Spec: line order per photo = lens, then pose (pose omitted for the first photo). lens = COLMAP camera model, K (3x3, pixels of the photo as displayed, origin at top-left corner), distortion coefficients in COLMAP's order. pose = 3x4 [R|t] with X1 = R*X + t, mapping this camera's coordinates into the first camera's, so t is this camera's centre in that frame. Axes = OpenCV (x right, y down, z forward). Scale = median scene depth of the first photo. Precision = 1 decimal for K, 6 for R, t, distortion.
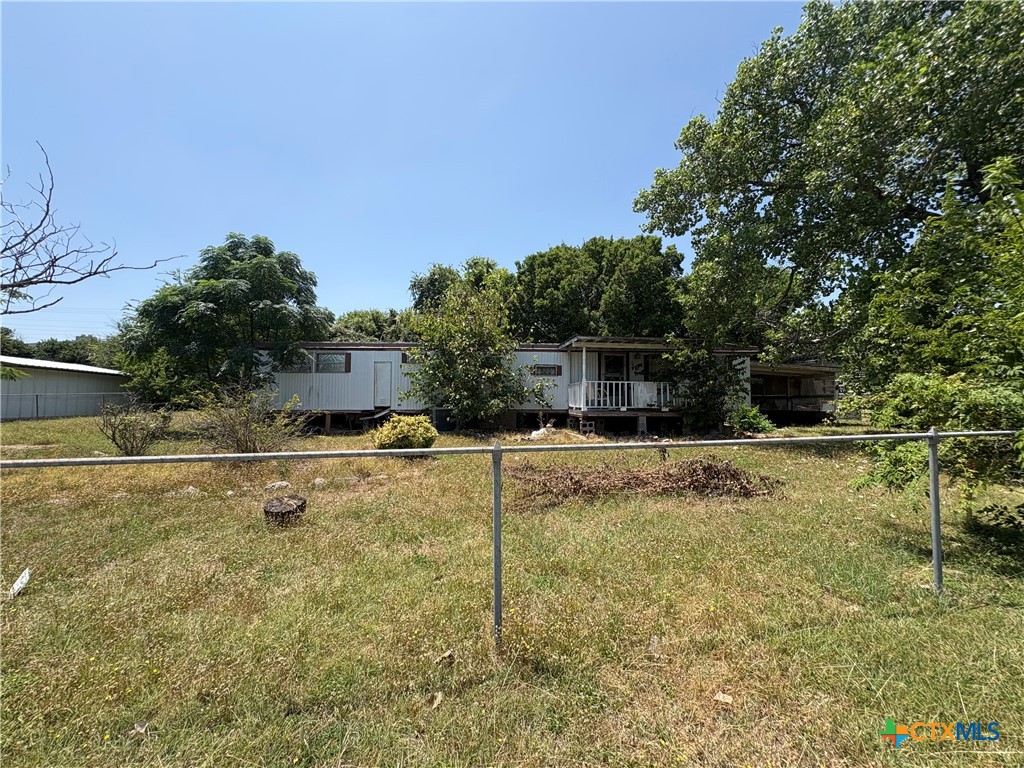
lens RADIAL K [[407.9, 0, 511.8], [0, 407.9, 379.9], [0, 0, 1]] dist [-0.000512, 0.001144]
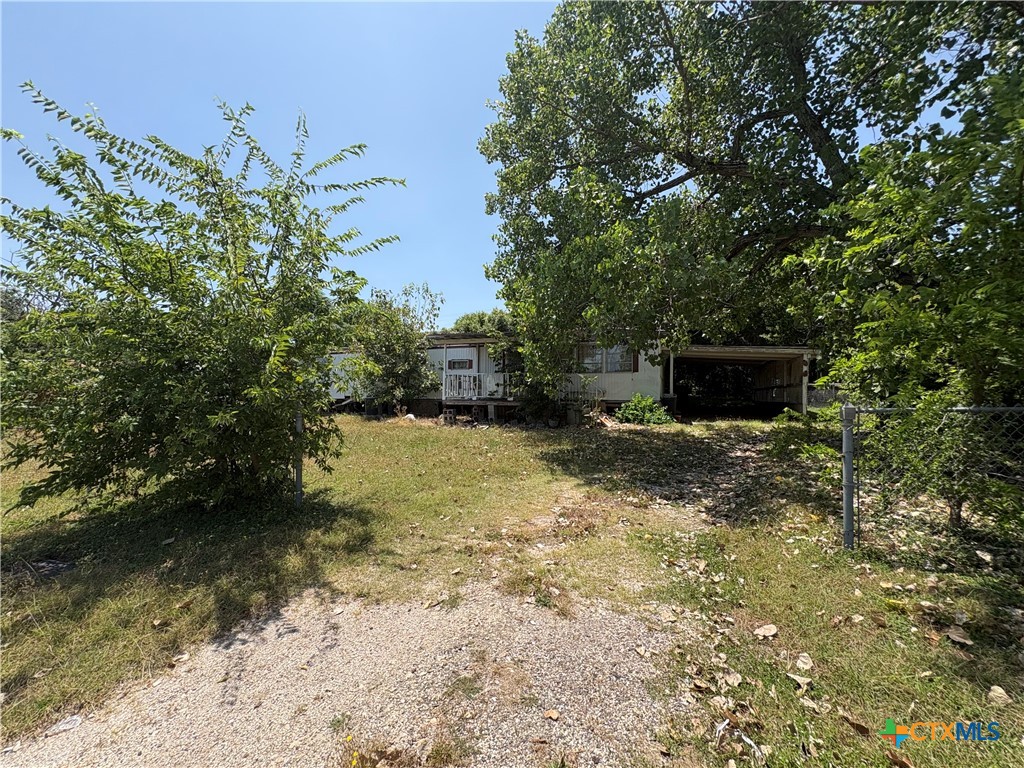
lens RADIAL K [[407.9, 0, 511.4], [0, 407.9, 386.4], [0, 0, 1]] dist [-0.000512, 0.001144]
pose [[0.904131, -0.008300, -0.427176, 0.806379], [0.023125, 0.999296, 0.029529, 0.008739], [0.426630, -0.036576, 0.903686, 0.046321]]
